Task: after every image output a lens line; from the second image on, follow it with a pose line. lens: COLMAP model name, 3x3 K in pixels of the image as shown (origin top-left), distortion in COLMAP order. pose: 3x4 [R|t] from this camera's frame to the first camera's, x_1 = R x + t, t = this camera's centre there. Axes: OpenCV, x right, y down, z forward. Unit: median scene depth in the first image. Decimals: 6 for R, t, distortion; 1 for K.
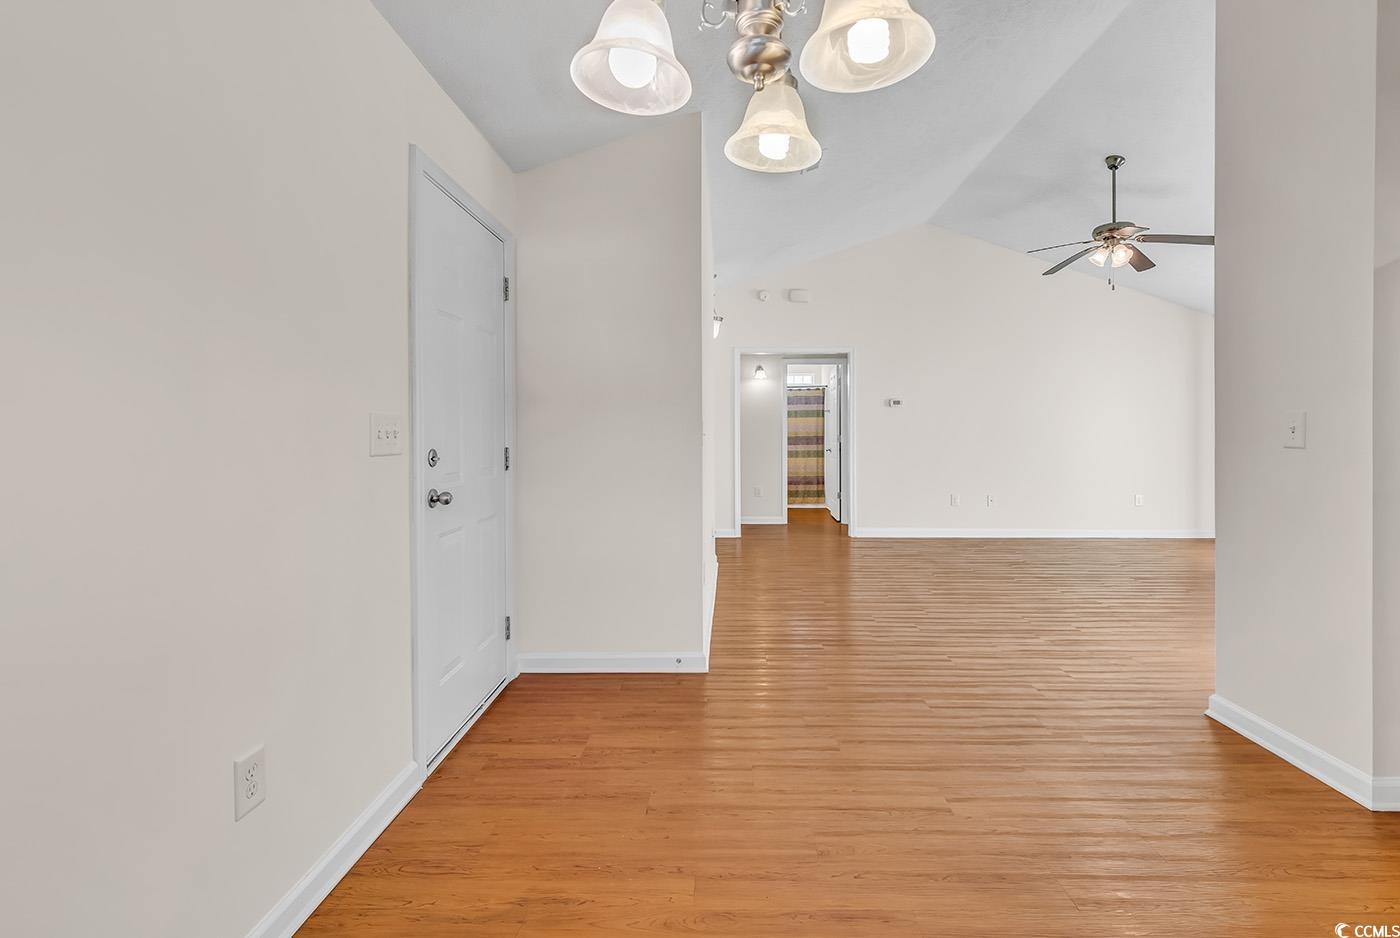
lens RADIAL K [[636.1, 0, 733.2], [0, 636.1, 441.6], [0, 0, 1]] dist [0.005295, -0.000034]
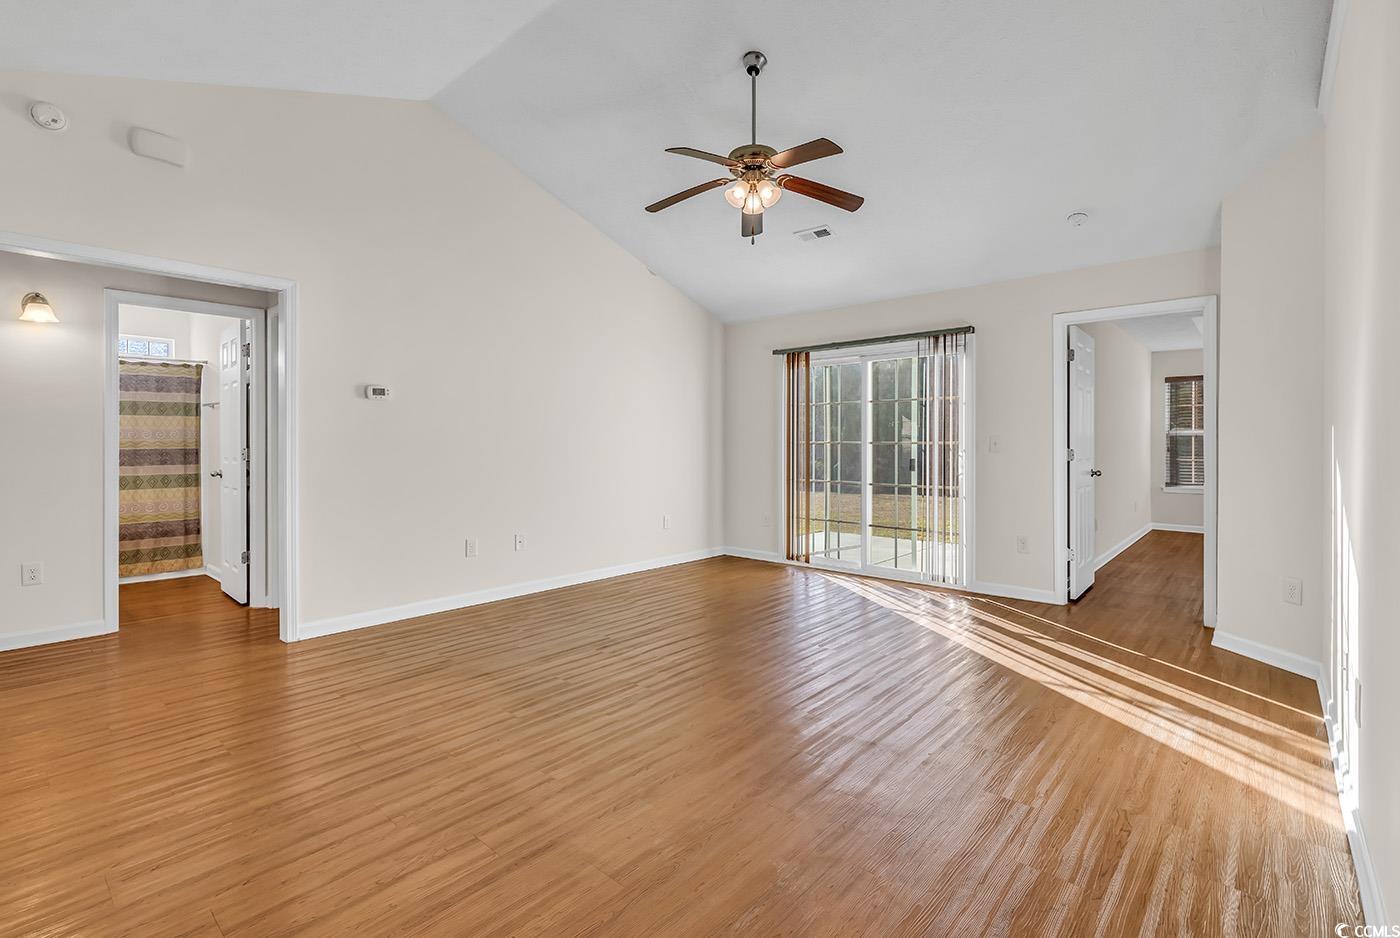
lens RADIAL K [[636.1, 0, 704.6], [0, 636.1, 445.6], [0, 0, 1]] dist [0.005295, -0.000034]
pose [[0.662840, 0.000777, 0.748761, 0.035739], [0.007586, 0.999941, -0.007754, -0.010413], [-0.748723, 0.010819, 0.662795, 0.741426]]
